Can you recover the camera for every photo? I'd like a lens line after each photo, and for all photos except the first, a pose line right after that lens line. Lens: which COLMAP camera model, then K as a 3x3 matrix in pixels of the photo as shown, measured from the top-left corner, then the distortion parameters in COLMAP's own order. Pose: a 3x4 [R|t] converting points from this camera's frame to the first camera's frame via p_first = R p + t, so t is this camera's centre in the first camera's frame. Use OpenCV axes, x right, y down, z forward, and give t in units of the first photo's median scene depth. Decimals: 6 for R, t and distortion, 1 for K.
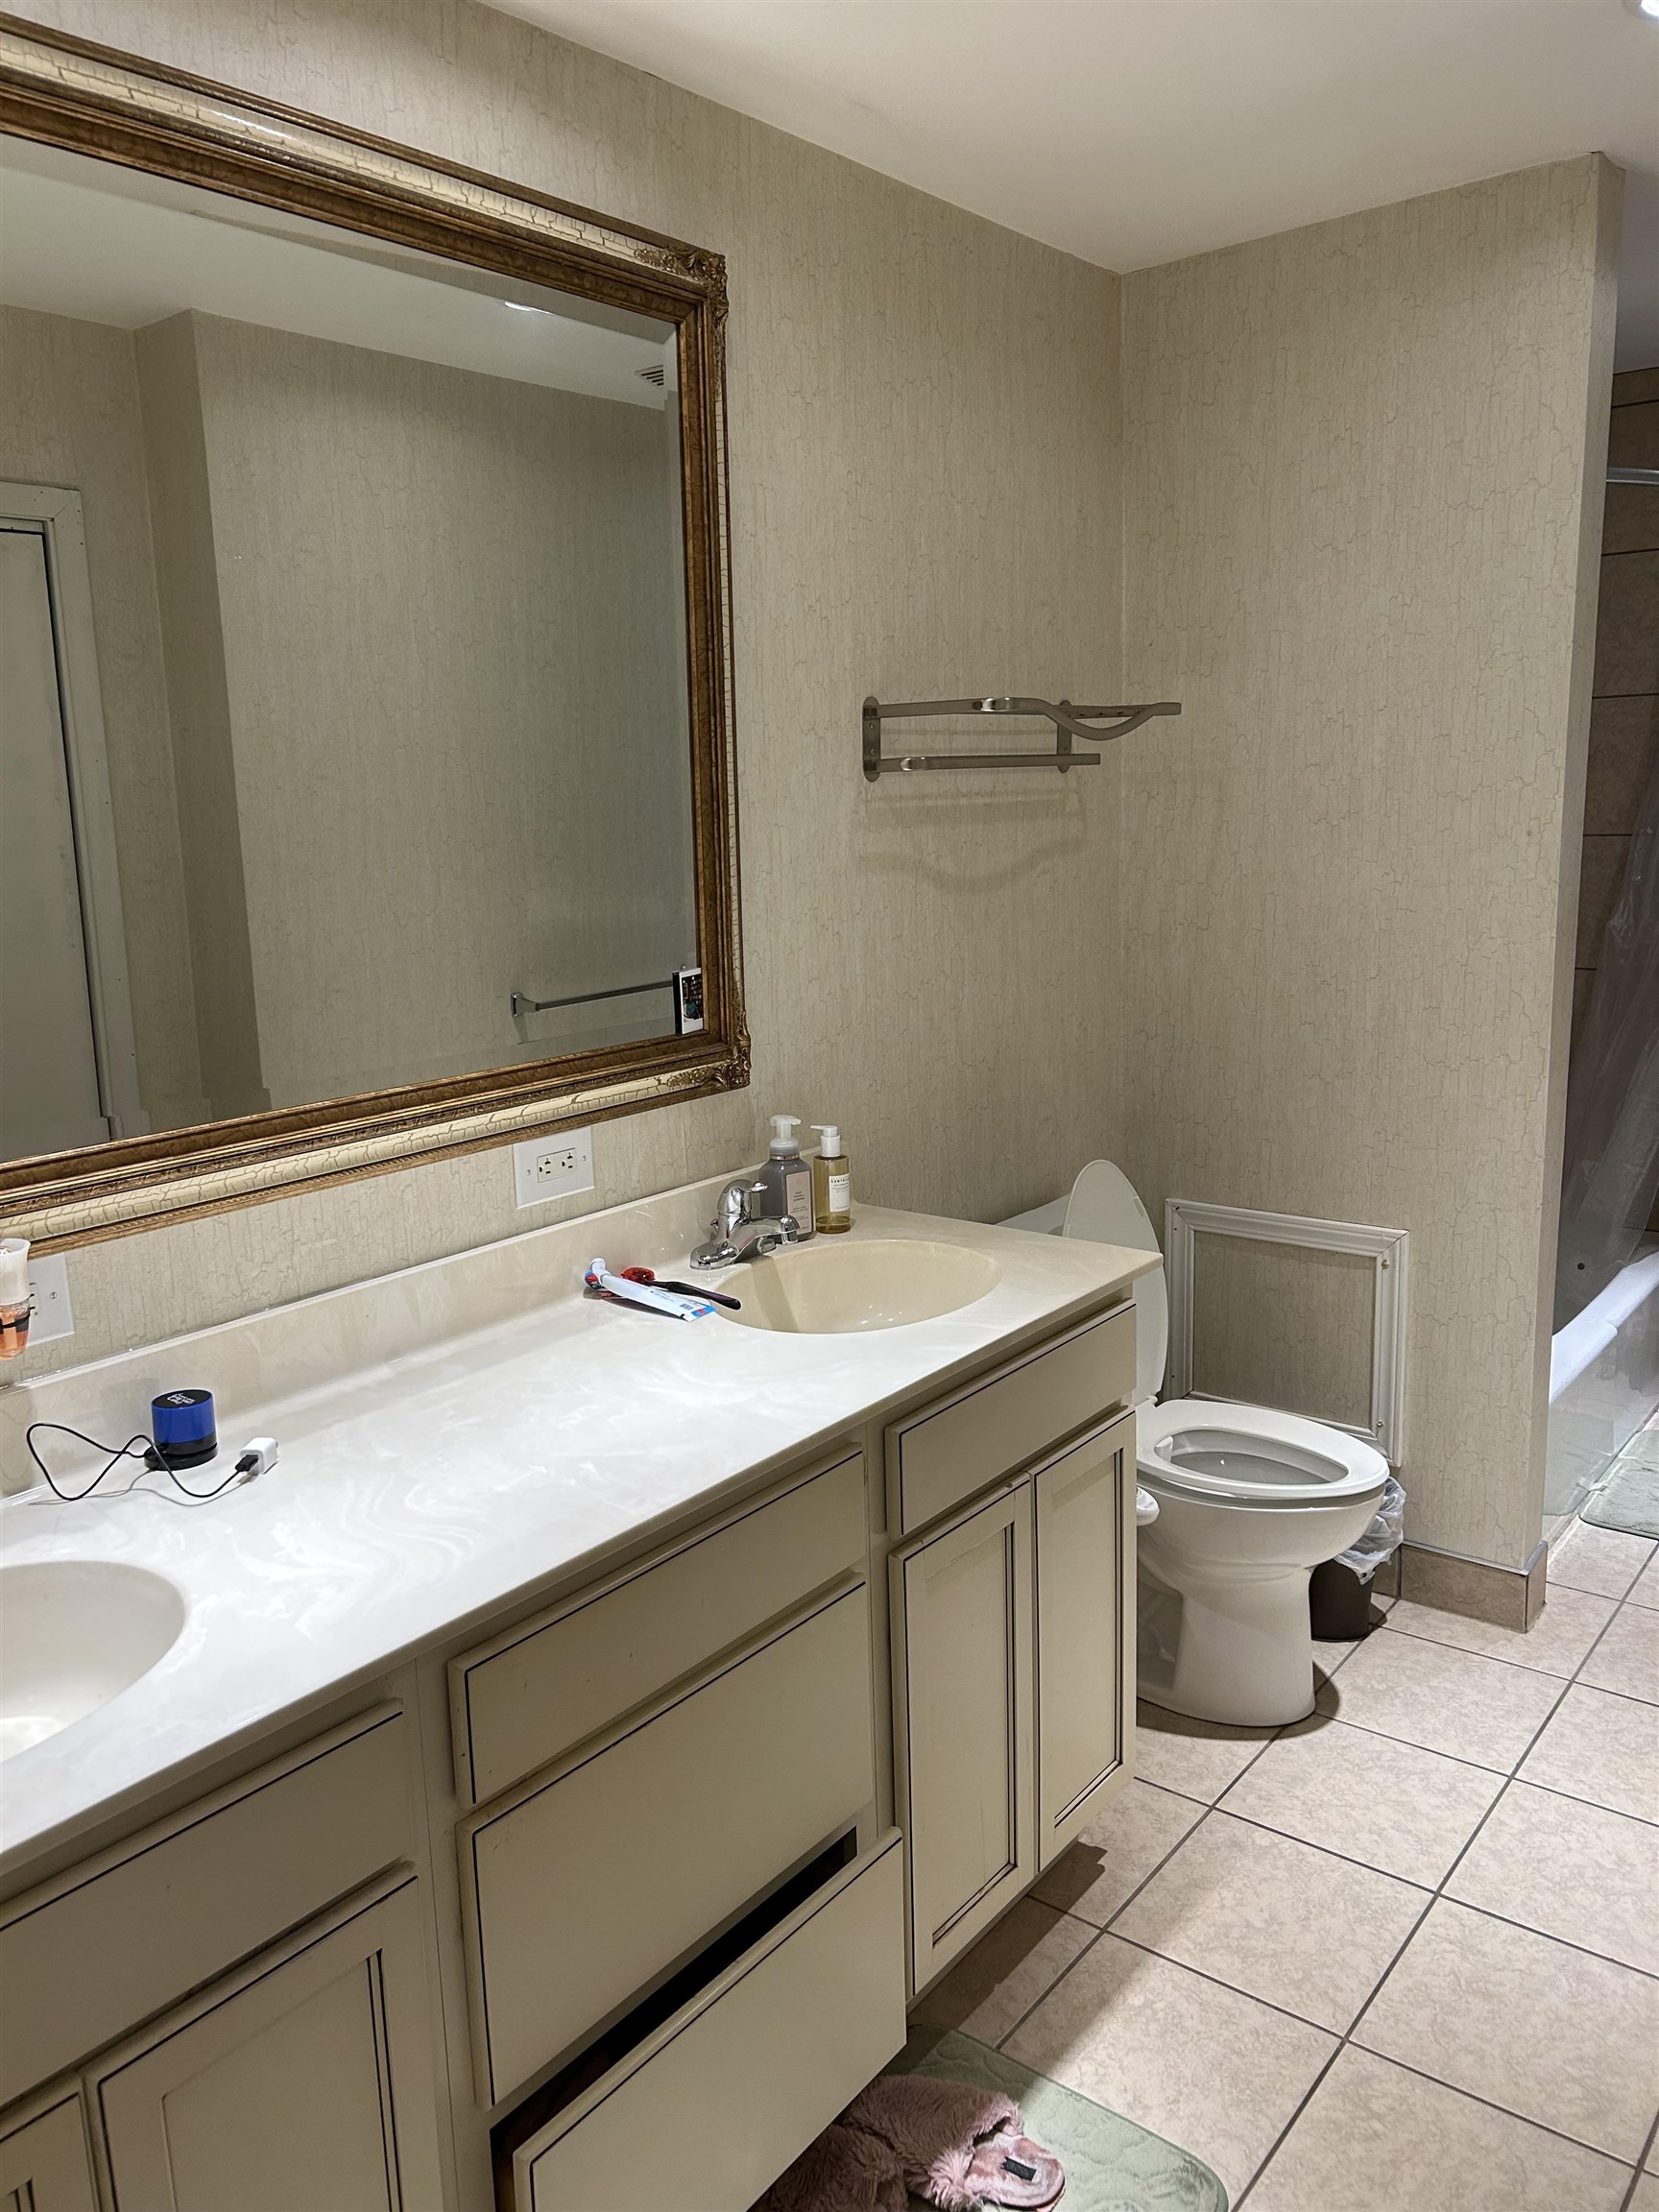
lens RADIAL K [[1673.0, 0, 832.3], [0, 1673.0, 1107.2], [0, 0, 1]] dist [-0.006395, -0.002011]
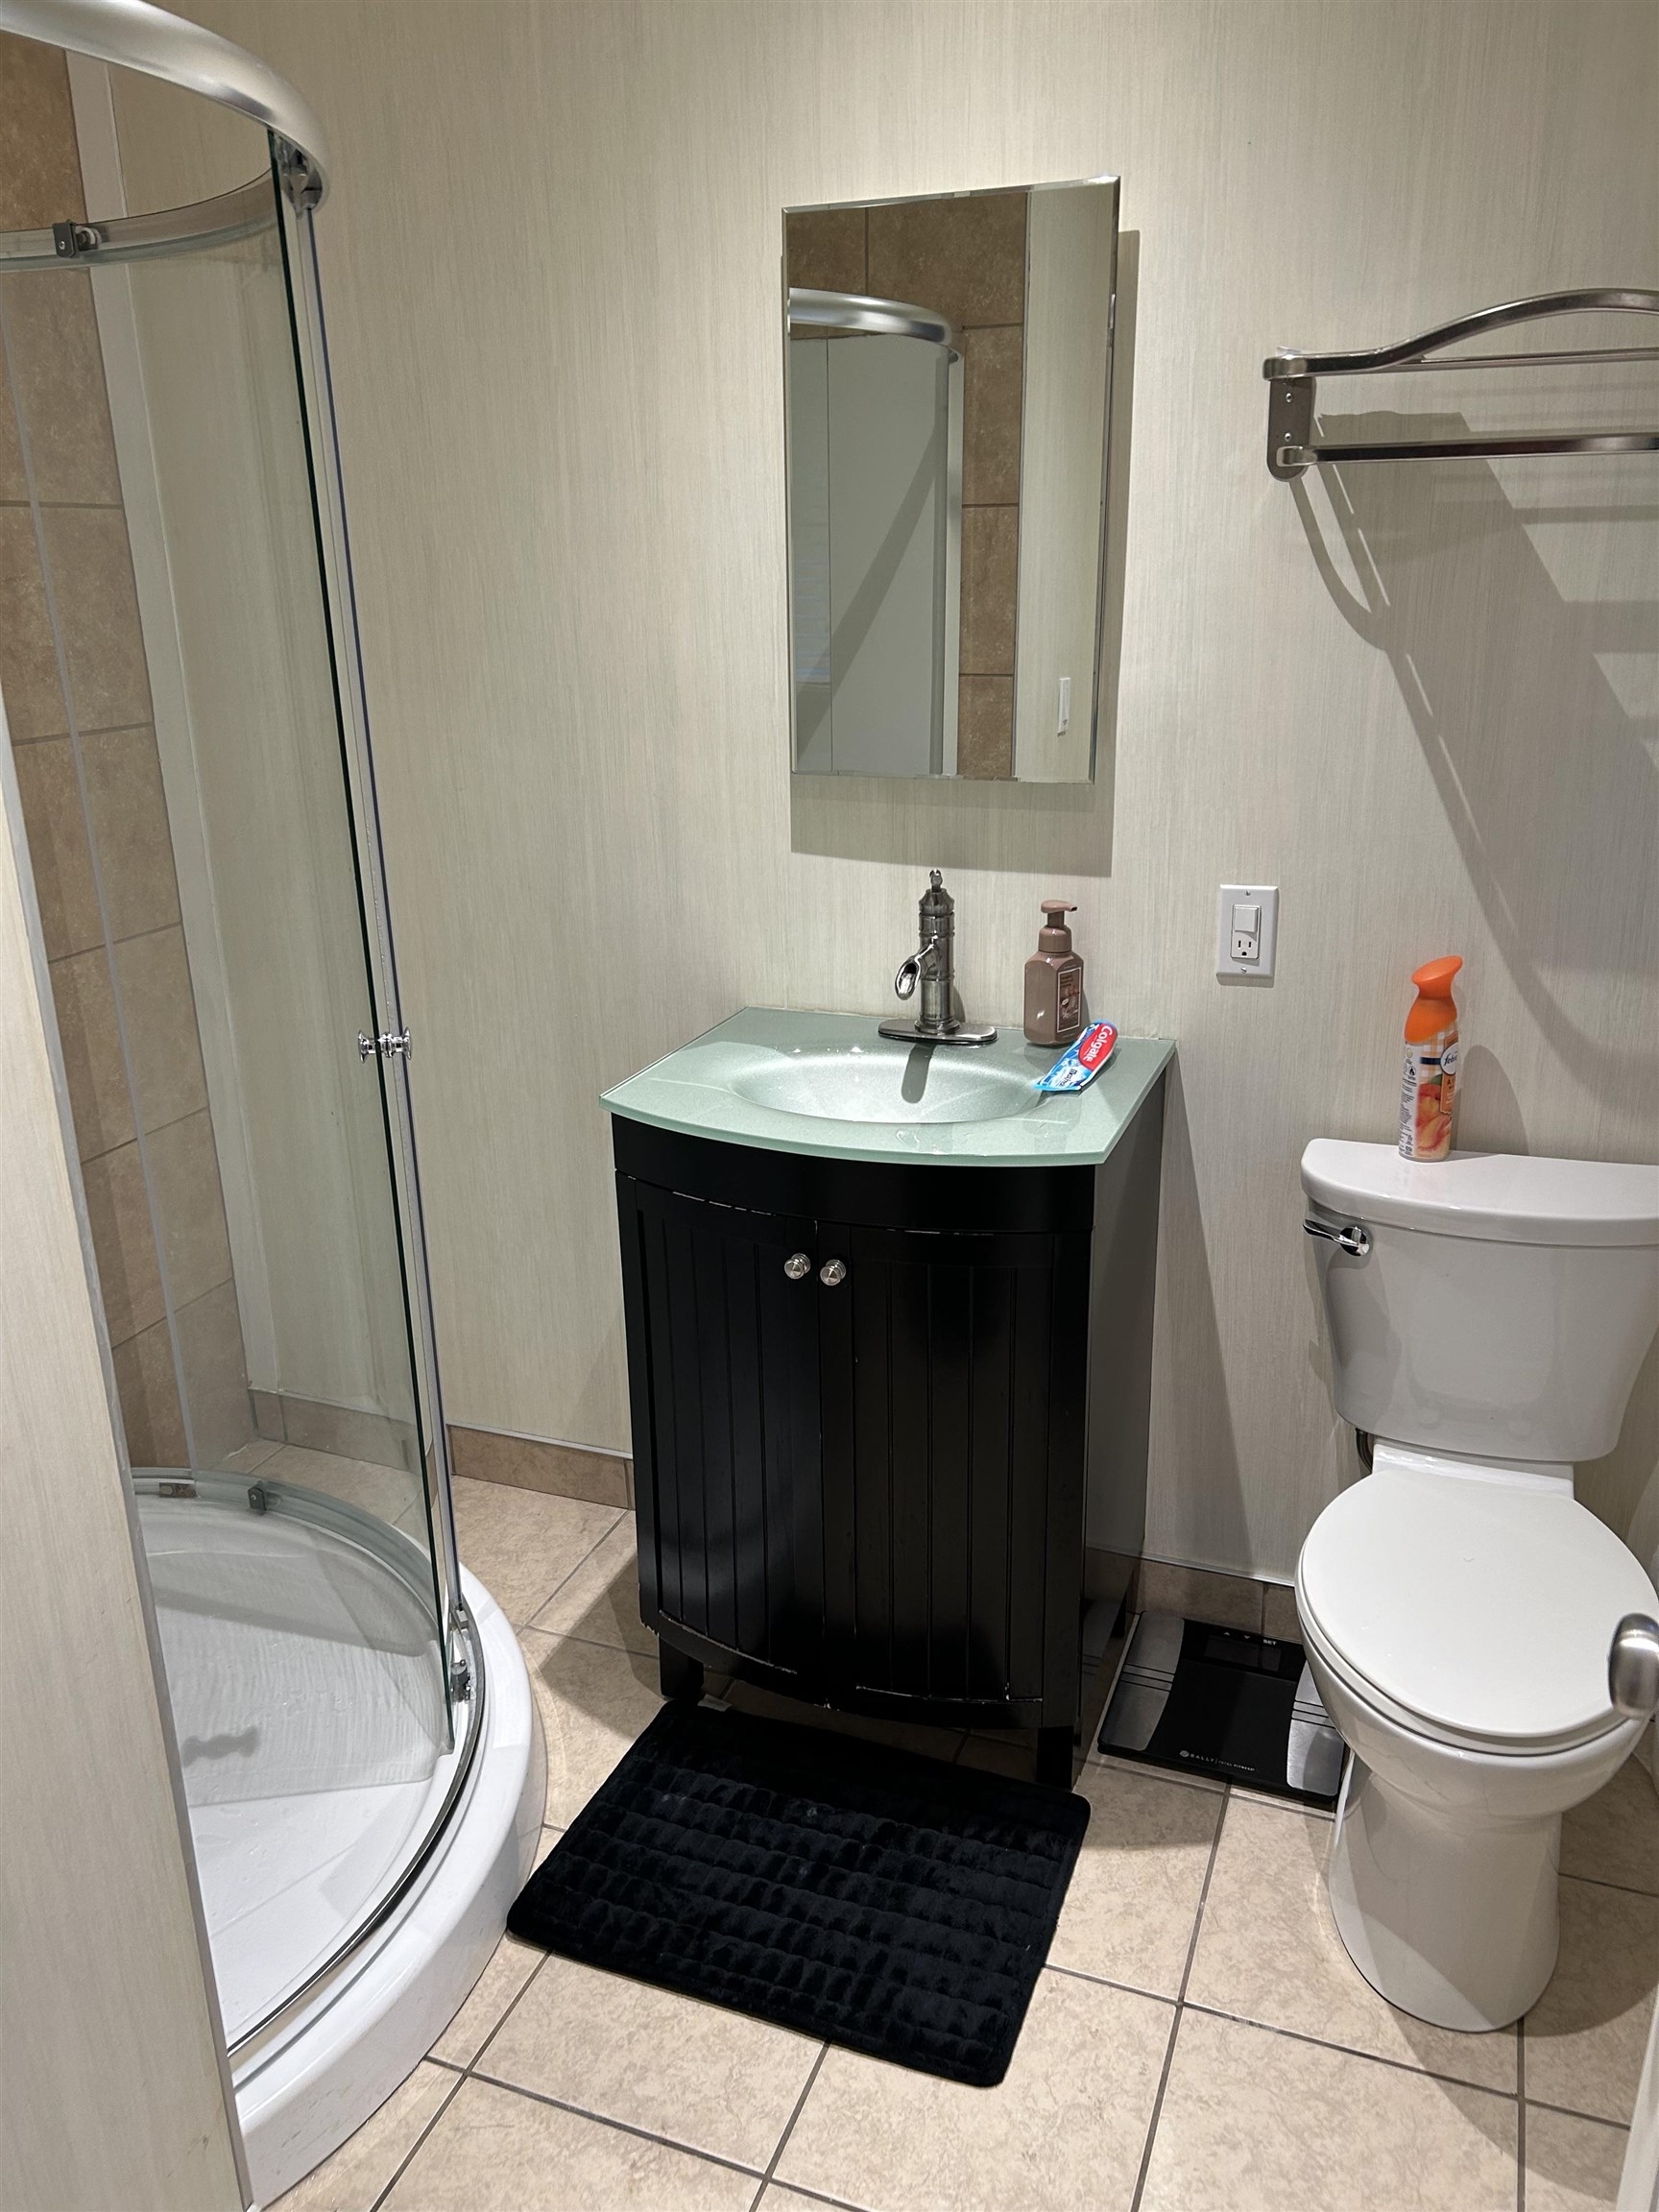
lens RADIAL K [[1673.0, 0, 831.4], [0, 1673.0, 1101.5], [0, 0, 1]] dist [-0.006395, -0.002011]
pose [[-0.956942, 0.126916, -0.261062, 0.414179], [-0.020211, 0.868040, 0.496083, -0.269323], [0.289573, 0.479999, -0.828099, 1.437416]]
